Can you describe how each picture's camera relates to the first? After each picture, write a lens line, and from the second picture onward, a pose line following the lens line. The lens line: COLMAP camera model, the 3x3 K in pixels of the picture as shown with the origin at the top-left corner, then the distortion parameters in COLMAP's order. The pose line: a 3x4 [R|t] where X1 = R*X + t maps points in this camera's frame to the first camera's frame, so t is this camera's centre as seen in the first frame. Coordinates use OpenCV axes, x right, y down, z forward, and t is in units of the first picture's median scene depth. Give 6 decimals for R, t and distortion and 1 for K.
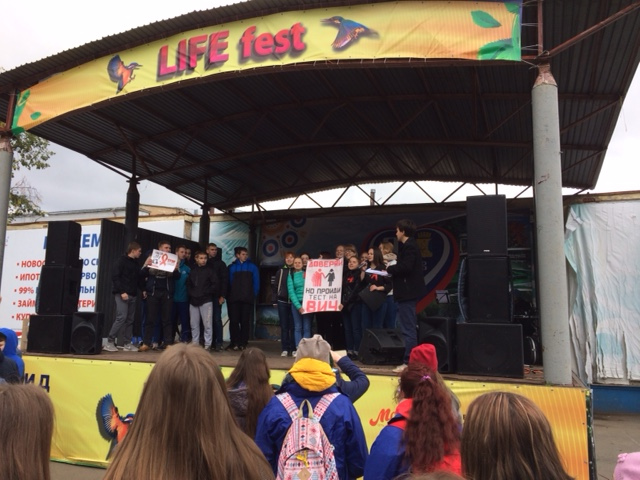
lens RADIAL K [[565.9, 0, 320.0], [0, 565.9, 240.0], [0, 0, 1]] dist [0.005211, 0.002275]
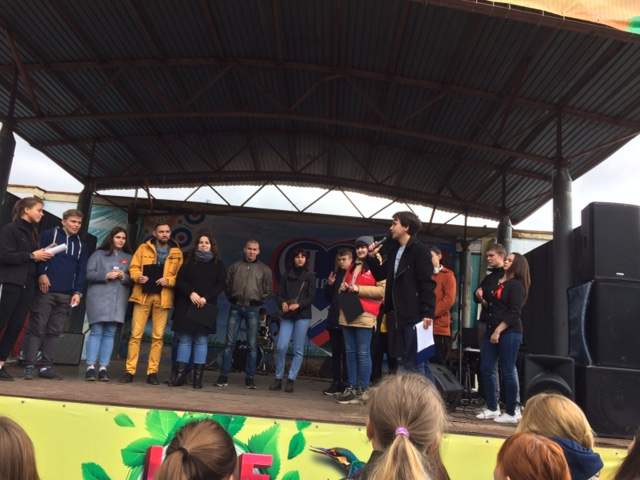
lens RADIAL K [[549.3, 0, 323.7], [0, 549.3, 232.4], [0, 0, 1]] dist [0.081424, -0.132371]
pose [[0.928548, 0.133637, 0.346323, -0.158574], [-0.115861, 0.990679, -0.071635, 0.028926], [-0.352668, 0.026391, 0.935376, 0.194365]]
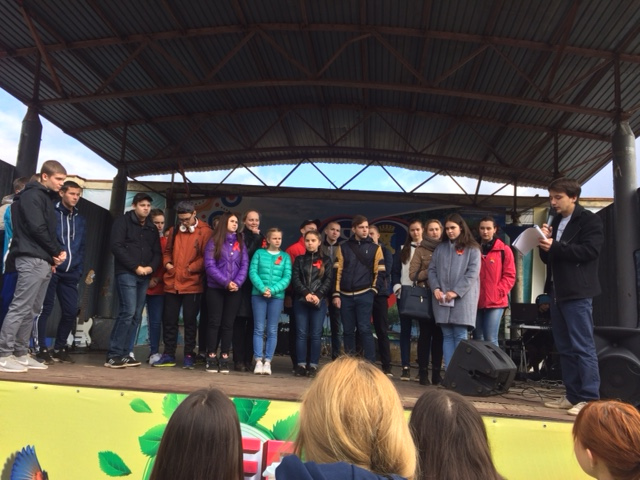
lens RADIAL K [[549.3, 0, 323.7], [0, 549.3, 232.4], [0, 0, 1]] dist [0.081424, -0.132371]
pose [[0.959032, 0.090360, 0.268502, -0.135806], [-0.083718, 0.995835, -0.036110, 0.036462], [-0.270647, 0.012152, 0.962602, 0.220606]]
